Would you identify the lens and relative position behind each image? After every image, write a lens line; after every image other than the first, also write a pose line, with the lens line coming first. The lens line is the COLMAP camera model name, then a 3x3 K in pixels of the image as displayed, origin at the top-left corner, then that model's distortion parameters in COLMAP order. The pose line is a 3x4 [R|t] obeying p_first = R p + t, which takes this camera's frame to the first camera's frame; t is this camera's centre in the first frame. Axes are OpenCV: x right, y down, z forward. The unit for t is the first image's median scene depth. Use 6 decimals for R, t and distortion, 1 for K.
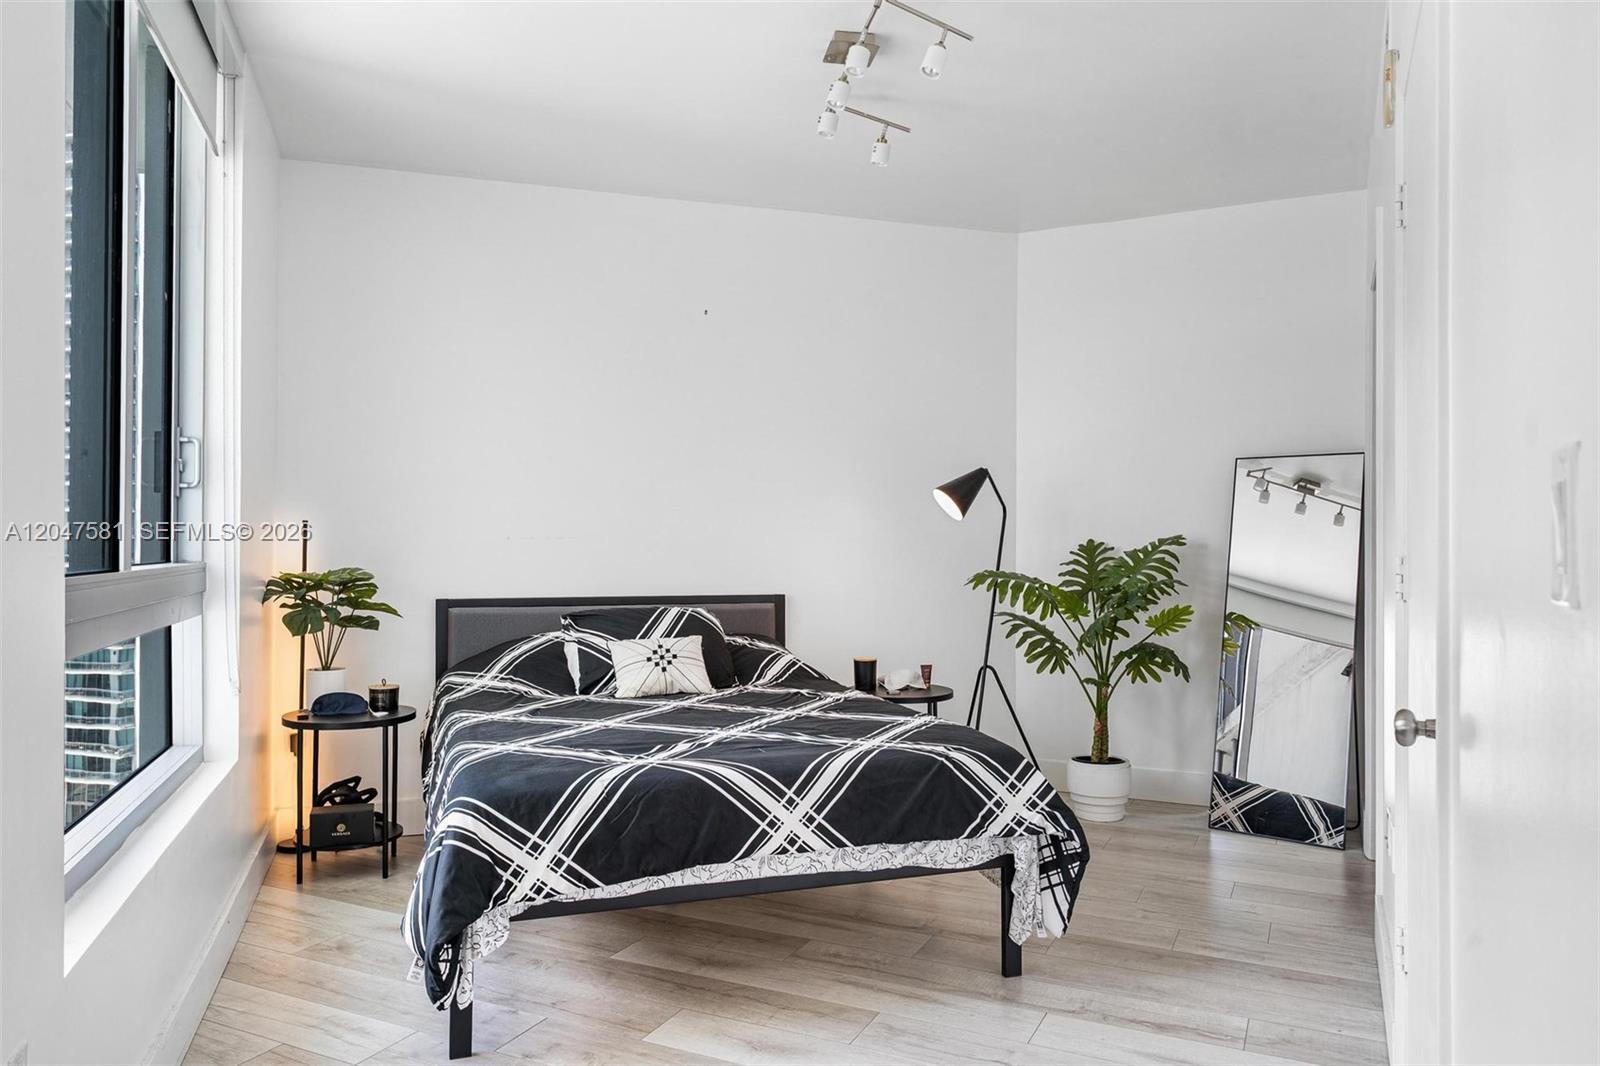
lens RADIAL K [[1077.9, 0, 805.8], [0, 1077.9, 489.0], [0, 0, 1]] dist [-0.002813, 0.002714]
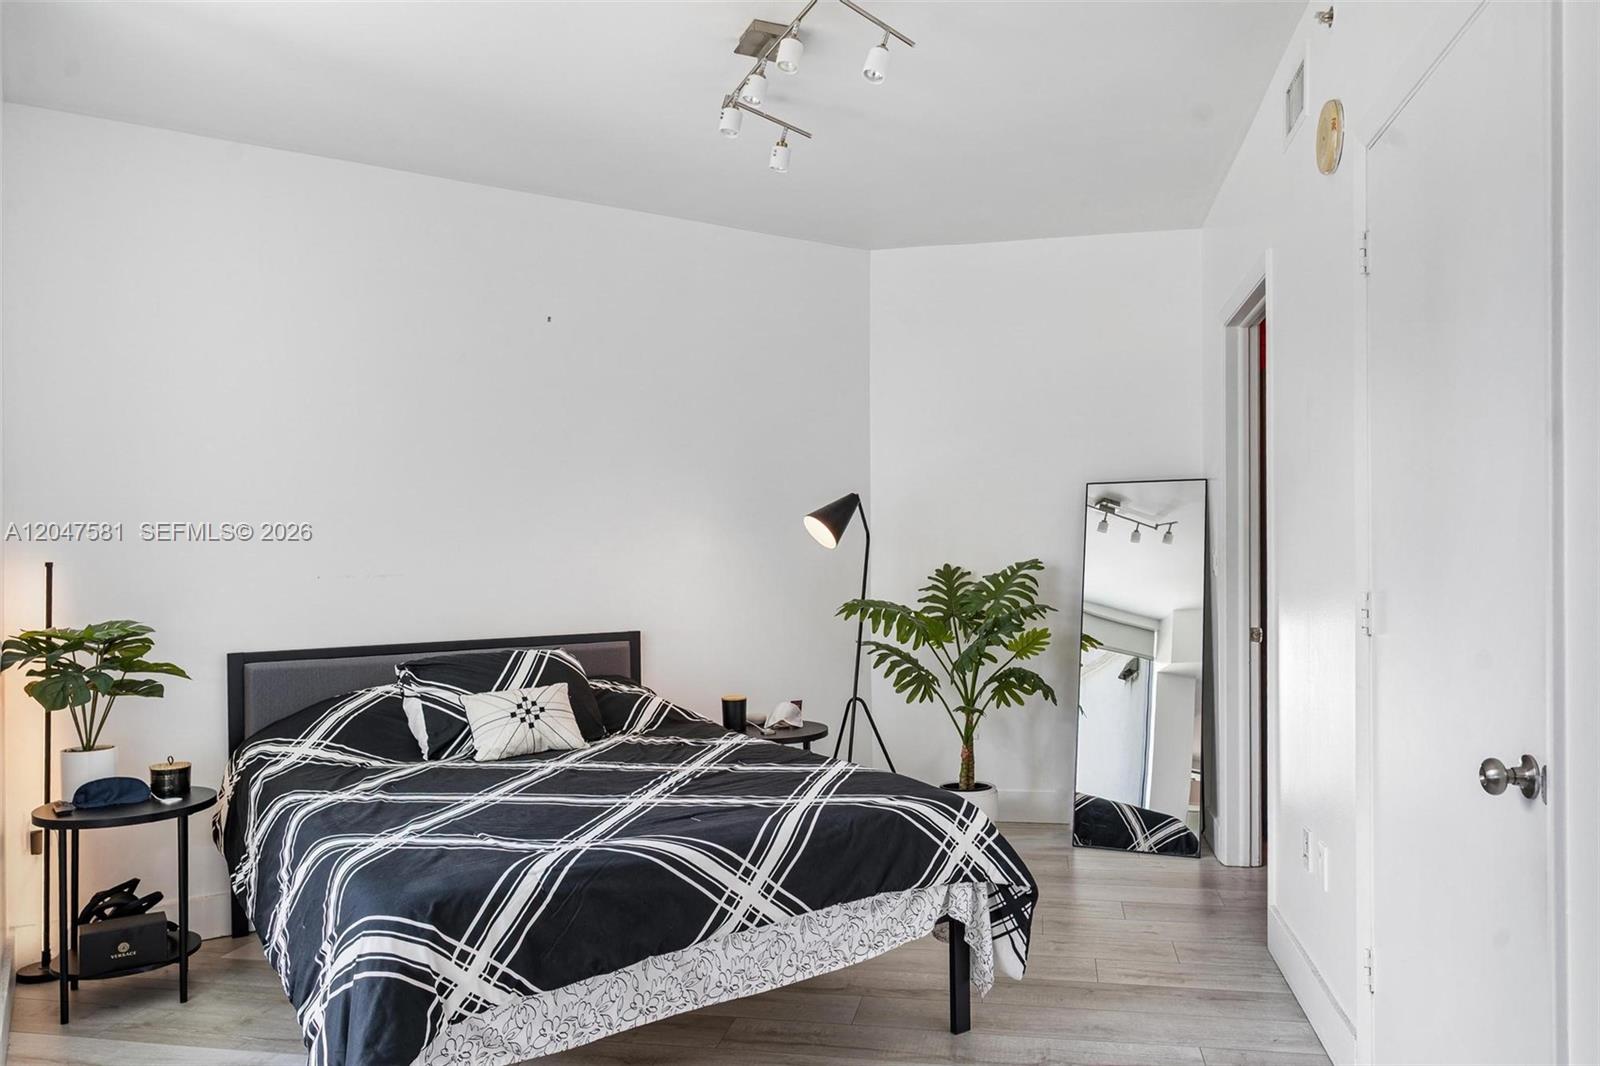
lens RADIAL K [[1098.5, 0, 800.7], [0, 1098.5, 507.7], [0, 0, 1]] dist [0.008898, -0.001763]
pose [[0.963905, -0.006374, 0.266172, -0.152823], [0.003511, 0.999931, 0.011229, -0.019169], [-0.266225, -0.009889, 0.963860, 0.073202]]
